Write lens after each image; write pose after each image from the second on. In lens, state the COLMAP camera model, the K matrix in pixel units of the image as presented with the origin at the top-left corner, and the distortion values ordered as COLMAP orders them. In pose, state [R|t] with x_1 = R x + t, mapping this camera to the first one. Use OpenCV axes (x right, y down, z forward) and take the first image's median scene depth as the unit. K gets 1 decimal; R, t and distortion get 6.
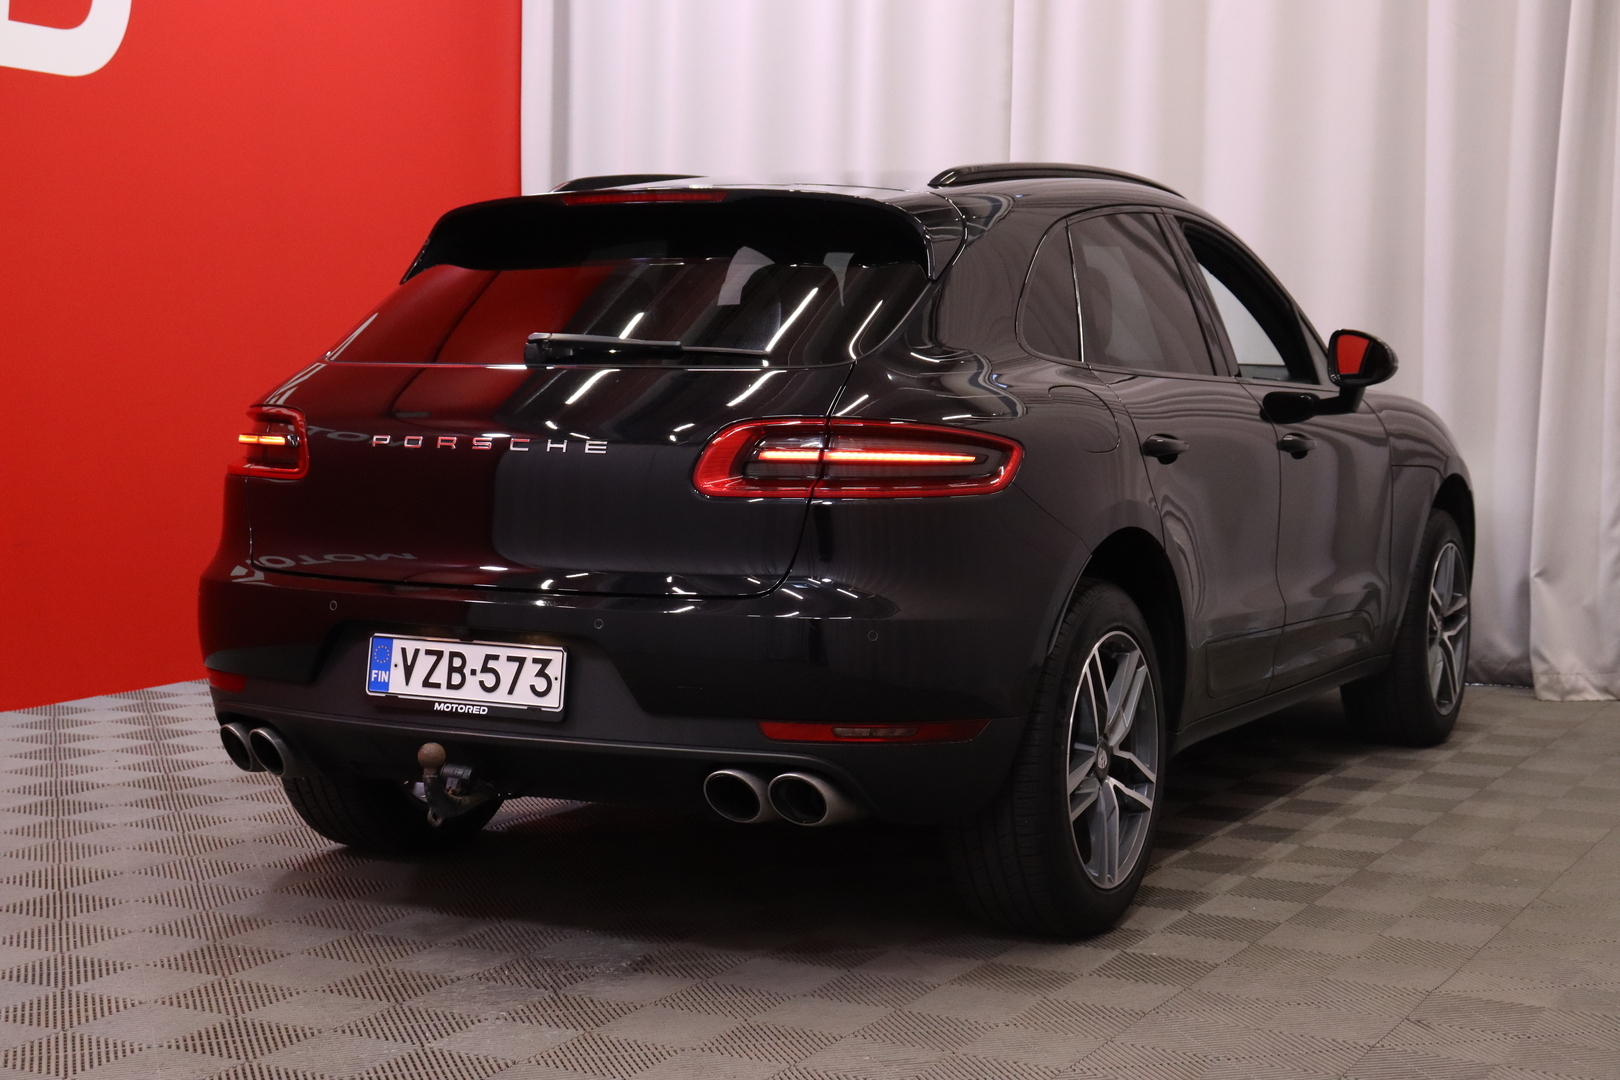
lens RADIAL K [[2555.5, 0, 809.6], [0, 2555.5, 529.3], [0, 0, 1]] dist [0.140394, 0.000000]
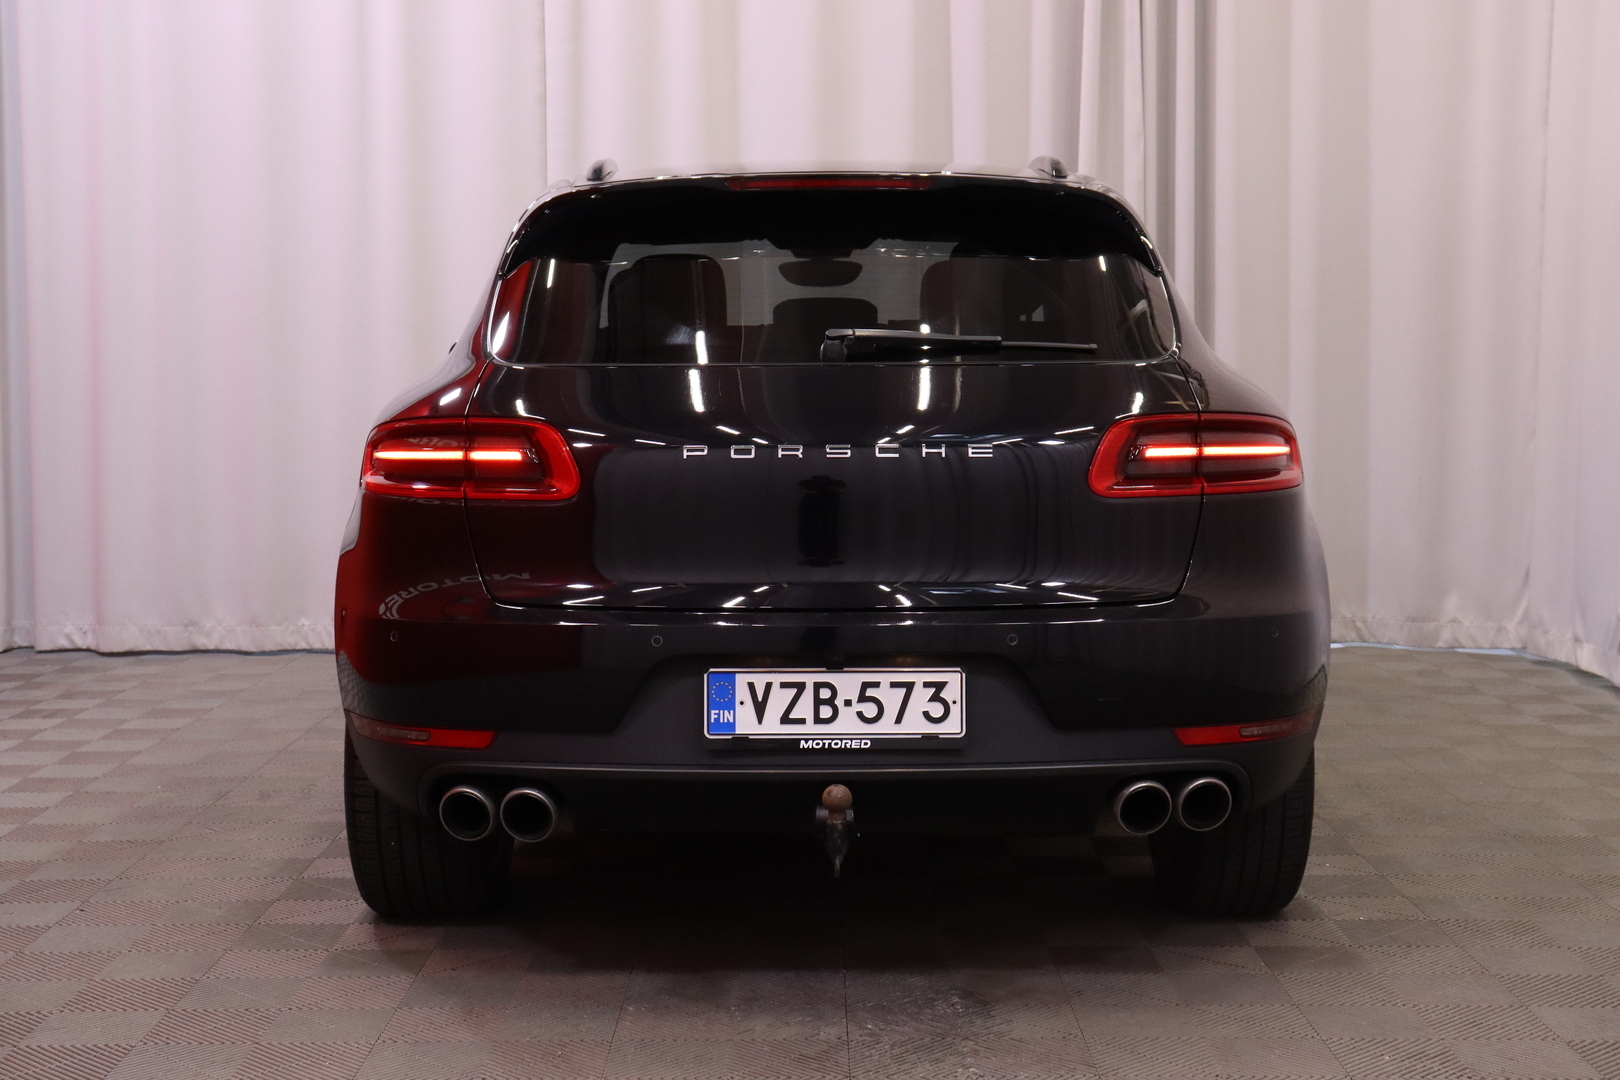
lens RADIAL K [[2383.4, 0, 817.6], [0, 2383.4, 529.3], [0, 0, 1]] dist [-0.019400, 0.000000]
pose [[0.878977, -0.050159, 0.474220, -0.534928], [0.045748, 0.998736, 0.020843, -0.023695], [-0.474665, 0.003374, 0.880160, 0.259383]]
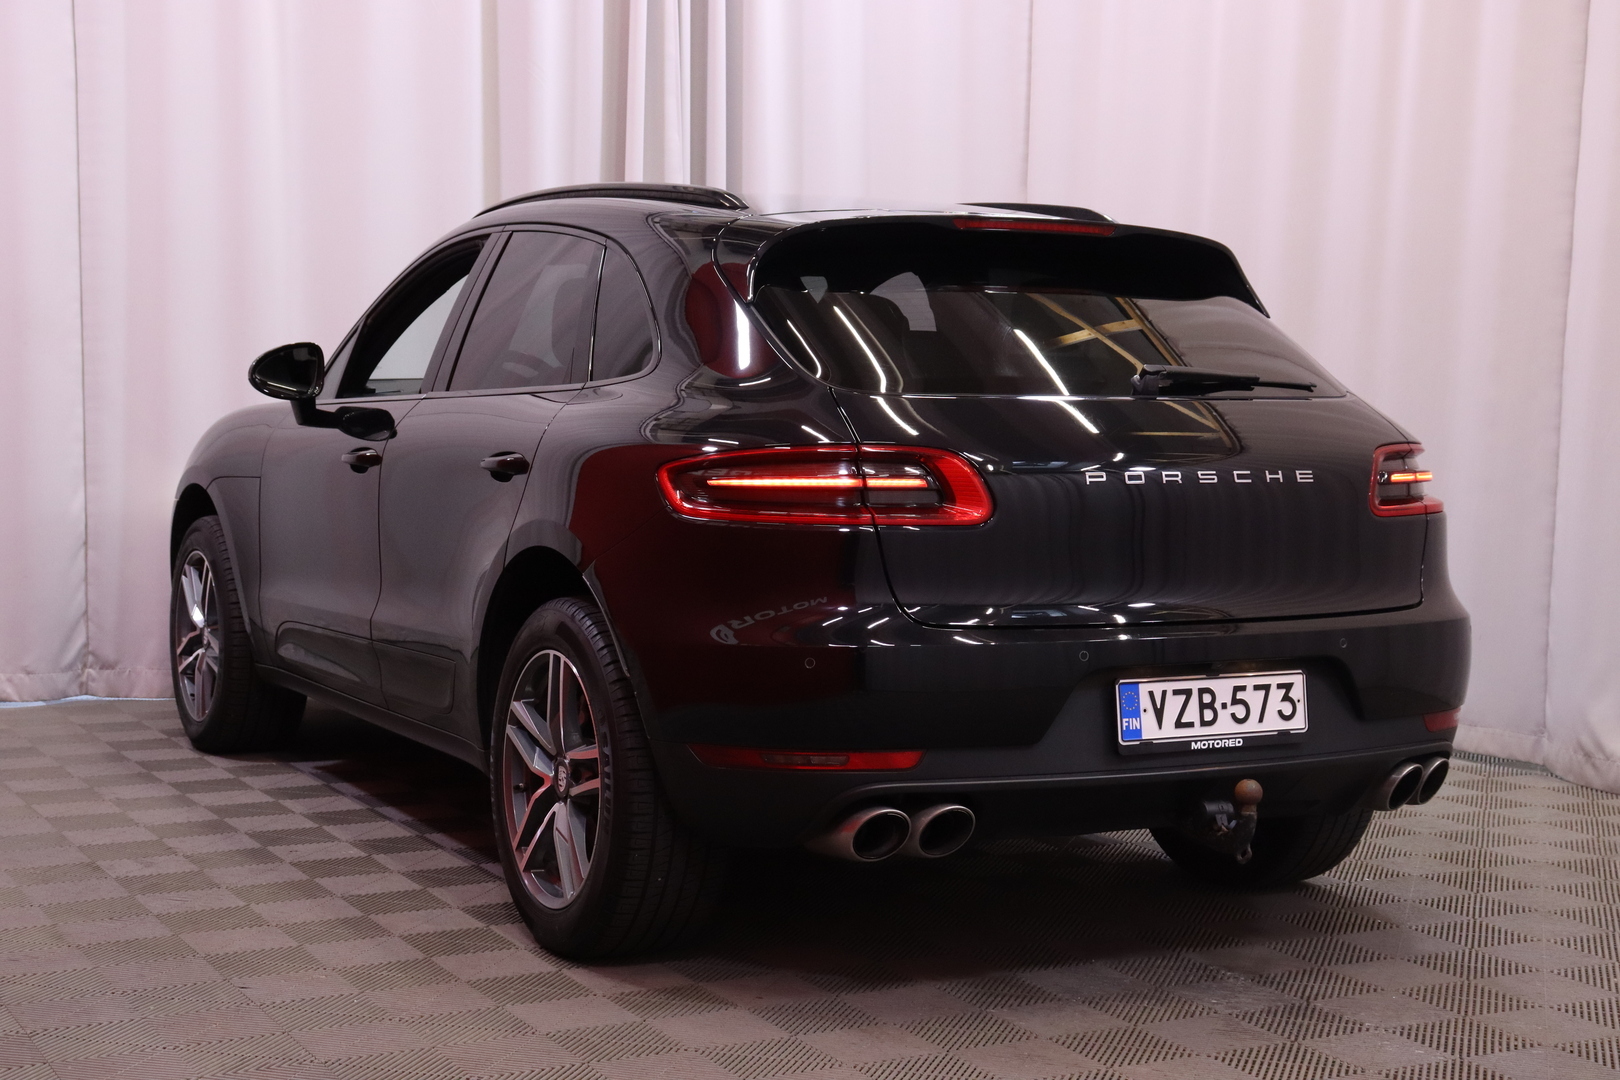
lens RADIAL K [[2668.0, 0, 749.4], [0, 2668.0, 486.5], [0, 0, 1]] dist [-0.147131, 0.000000]
pose [[0.569653, -0.038012, 0.821006, -1.075471], [0.052289, 0.998582, 0.009953, -0.049291], [-0.820220, 0.037260, 0.570833, 0.554882]]
